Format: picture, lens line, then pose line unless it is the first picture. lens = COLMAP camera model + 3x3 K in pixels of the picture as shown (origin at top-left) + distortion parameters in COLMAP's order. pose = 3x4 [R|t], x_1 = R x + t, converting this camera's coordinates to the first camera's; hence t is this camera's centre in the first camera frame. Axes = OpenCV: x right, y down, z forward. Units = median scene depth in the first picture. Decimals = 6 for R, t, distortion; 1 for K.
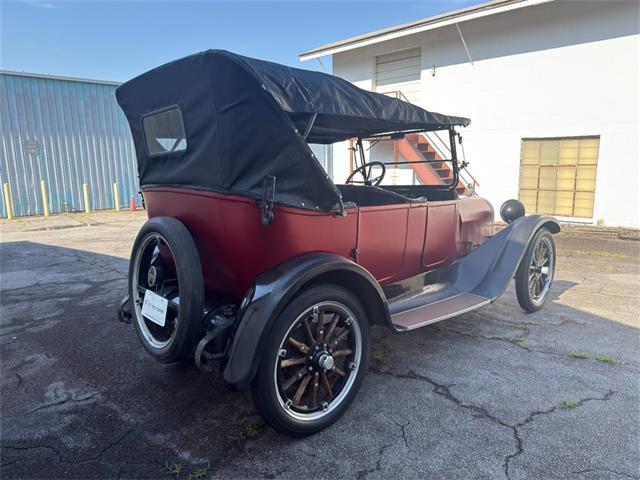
lens RADIAL K [[452.2, 0, 329.7], [0, 452.2, 242.6], [0, 0, 1]] dist [0.038060, -0.055036]
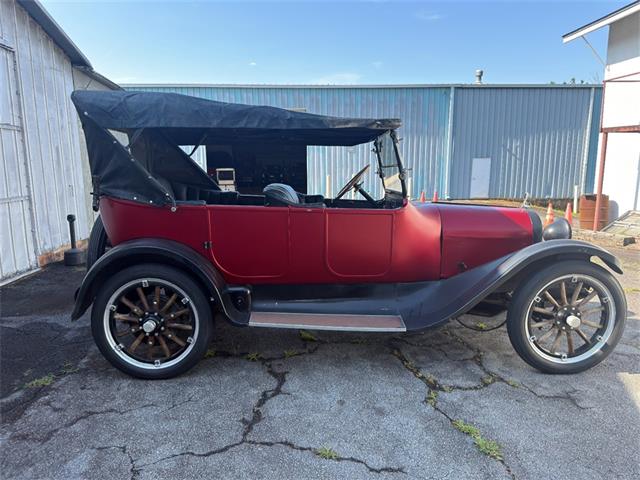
lens RADIAL K [[452.2, 0, 323.1], [0, 452.2, 238.3], [0, 0, 1]] dist [0.038060, -0.055036]
pose [[0.735188, 0.123633, -0.666493, 0.954485], [-0.121918, 0.991310, 0.049402, -0.079758], [0.666809, 0.044938, 0.743873, 0.310768]]
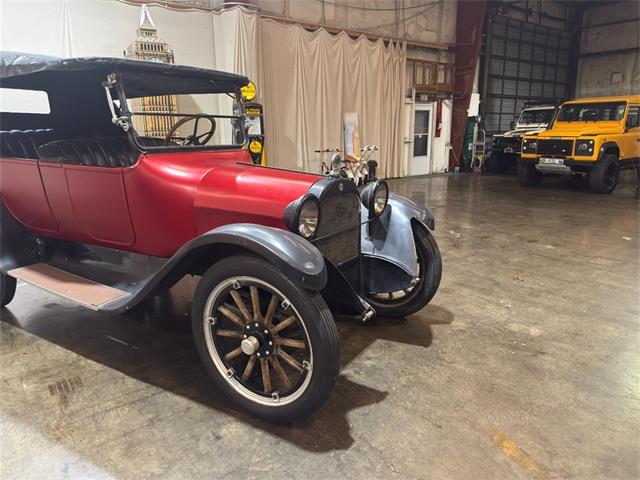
lens RADIAL K [[452.2, 0, 324.7], [0, 452.2, 242.9], [0, 0, 1]] dist [0.038060, -0.055036]
pose [[0.248175, 0.258264, -0.933653, 1.351151], [-0.148897, 0.962523, 0.226671, -0.239934], [0.957204, 0.082765, 0.277329, 1.390583]]
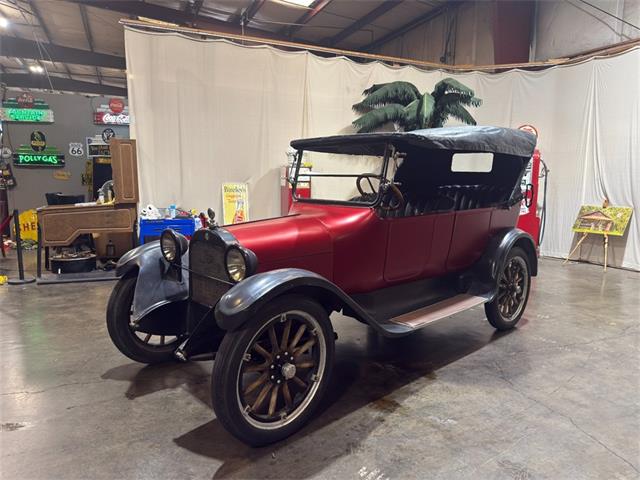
lens RADIAL K [[452.2, 0, 323.2], [0, 452.2, 240.9], [0, 0, 1]] dist [0.038060, -0.055036]
pose [[-0.999925, 0.011147, 0.005073, 0.260627], [0.012135, 0.957719, 0.287448, -0.423412], [-0.001655, 0.287488, -0.957783, 2.595889]]
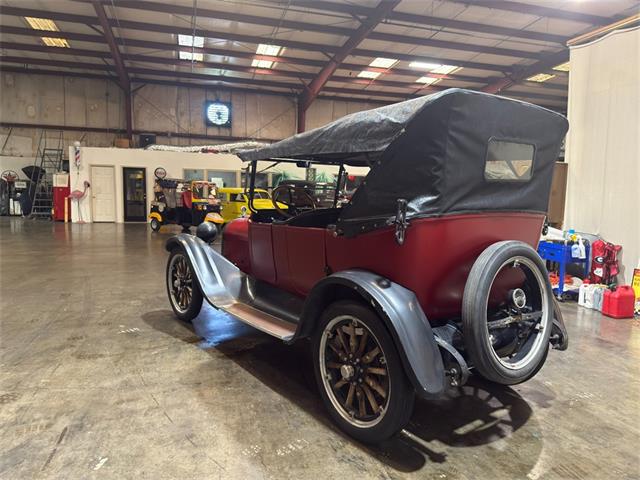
lens RADIAL K [[452.2, 0, 323.3], [0, 452.2, 240.7], [0, 0, 1]] dist [0.038060, -0.055036]
pose [[0.117799, -0.081003, 0.989728, -1.242675], [0.128111, 0.989578, 0.065743, -0.155649], [-0.984739, 0.119050, 0.126948, 1.111877]]
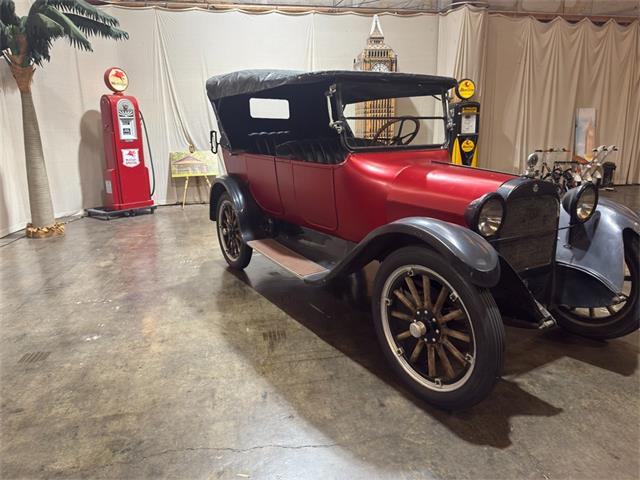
lens RADIAL K [[452.2, 0, 317.8], [0, 452.2, 240.2], [0, 0, 1]] dist [0.038060, -0.055036]
pose [[-0.223756, 0.257098, -0.940124, 1.427359], [-0.129935, 0.948102, 0.290205, -0.253510], [0.965945, 0.187091, -0.178738, 1.432383]]
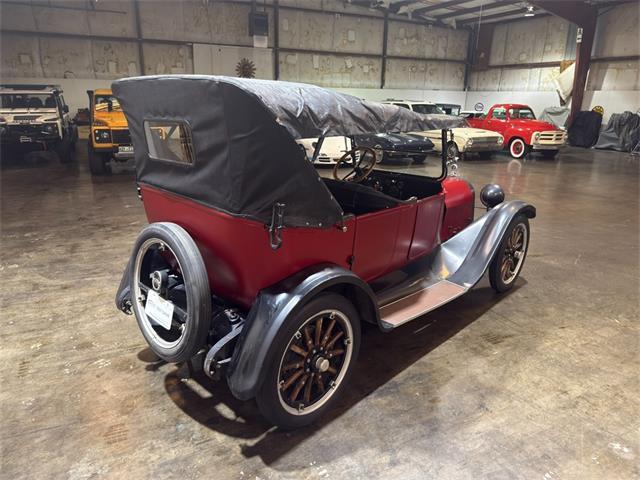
lens RADIAL K [[452.2, 0, 323.6], [0, 452.2, 239.9], [0, 0, 1]] dist [0.038060, -0.055036]
pose [[0.997661, 0.031248, 0.060791, -0.065880], [-0.039514, 0.989376, 0.139908, -0.153524], [-0.055773, -0.141983, 0.988297, -0.030176]]
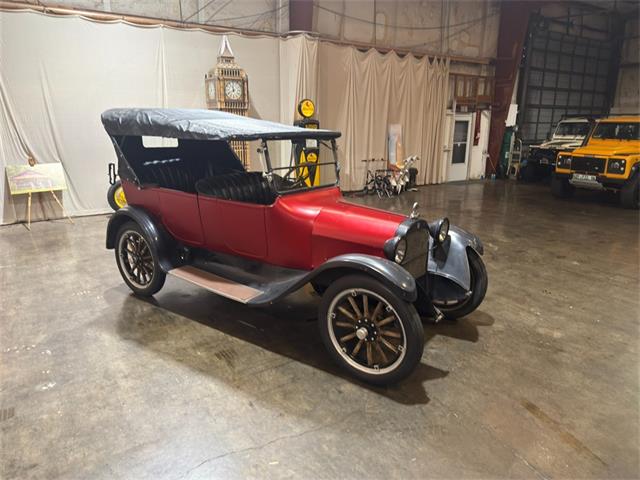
lens RADIAL K [[452.2, 0, 317.5], [0, 452.2, 237.4], [0, 0, 1]] dist [0.038060, -0.055036]
pose [[0.170163, 0.274277, -0.946476, 1.652442], [-0.168064, 0.954489, 0.246384, -0.379946], [0.970979, 0.117143, 0.208514, 1.128219]]
